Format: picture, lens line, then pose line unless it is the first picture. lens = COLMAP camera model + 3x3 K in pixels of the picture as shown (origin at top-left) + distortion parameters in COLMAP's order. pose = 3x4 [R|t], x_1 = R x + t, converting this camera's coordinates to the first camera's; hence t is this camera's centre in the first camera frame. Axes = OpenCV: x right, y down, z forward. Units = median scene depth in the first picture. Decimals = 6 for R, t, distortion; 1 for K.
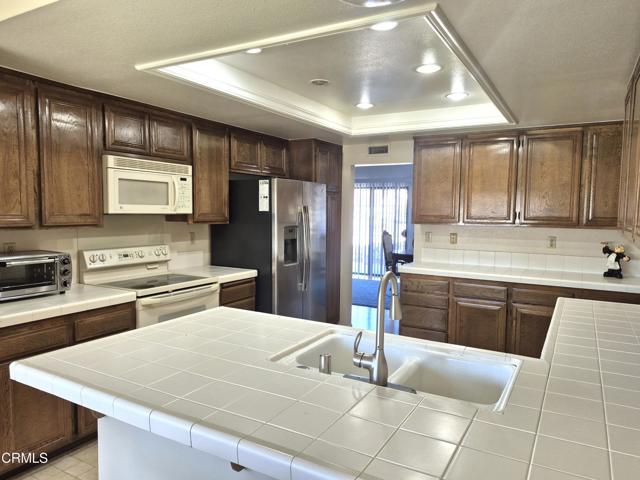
lens RADIAL K [[453.4, 0, 319.4], [0, 453.4, 240.3], [0, 0, 1]] dist [0.005941, -0.001541]
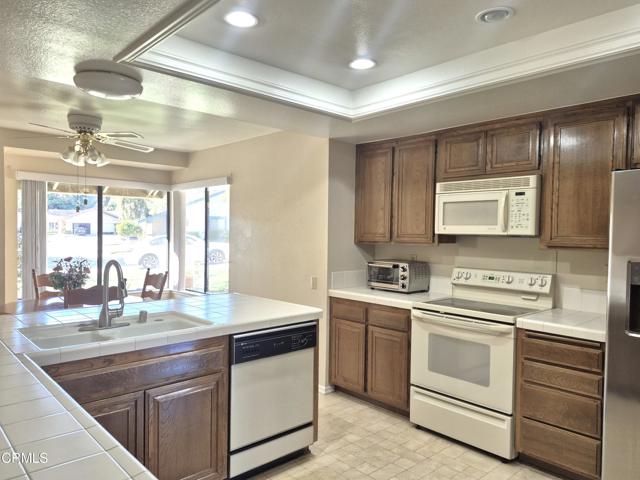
lens RADIAL K [[453.4, 0, 319.6], [0, 453.4, 245.2], [0, 0, 1]] dist [0.005941, -0.001541]
pose [[-0.311236, 0.002964, -0.950328, 0.653414], [-0.084333, 0.995964, 0.030725, -0.037831], [0.946583, 0.089706, -0.309730, 0.990822]]
